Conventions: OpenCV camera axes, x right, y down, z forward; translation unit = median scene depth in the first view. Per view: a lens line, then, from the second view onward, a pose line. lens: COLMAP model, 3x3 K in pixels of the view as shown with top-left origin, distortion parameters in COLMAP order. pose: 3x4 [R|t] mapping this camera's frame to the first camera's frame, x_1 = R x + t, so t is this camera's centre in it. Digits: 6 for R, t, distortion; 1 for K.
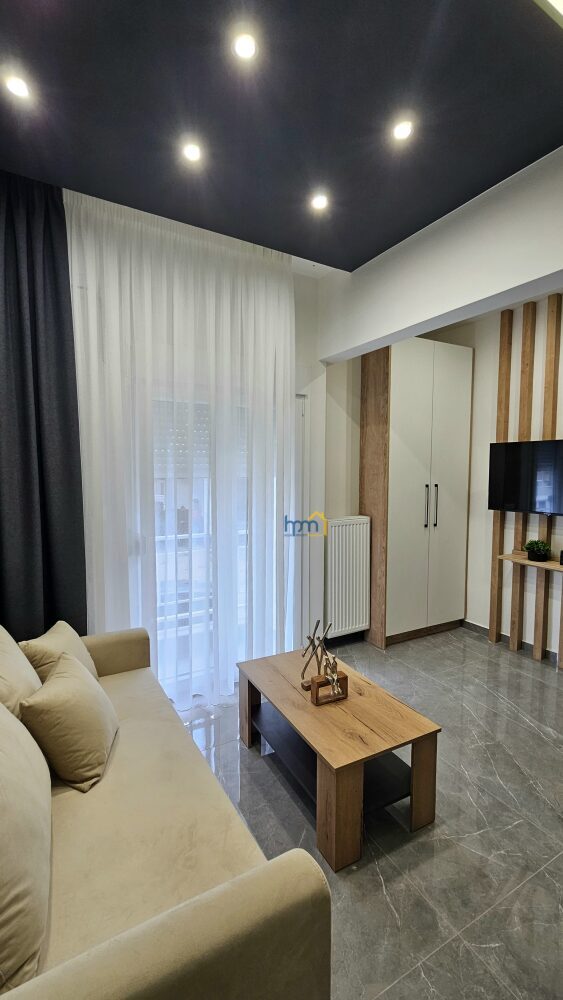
lens RADIAL K [[434.3, 0, 286.3], [0, 434.3, 501.0], [0, 0, 1]] dist [-0.002453, -0.000323]
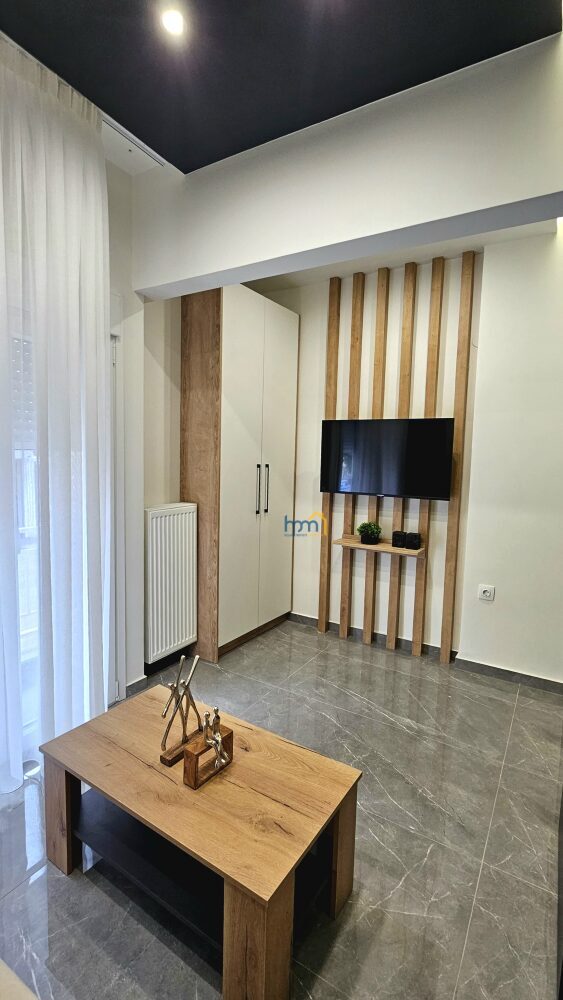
lens RADIAL K [[457.3, 0, 279.3], [0, 457.3, 500.2], [0, 0, 1]] dist [0.001707, -0.001041]
pose [[0.878817, -0.026571, 0.476418, -0.087385], [0.012247, 0.999375, 0.033146, 0.003909], [-0.477001, -0.023295, 0.878594, 0.206199]]
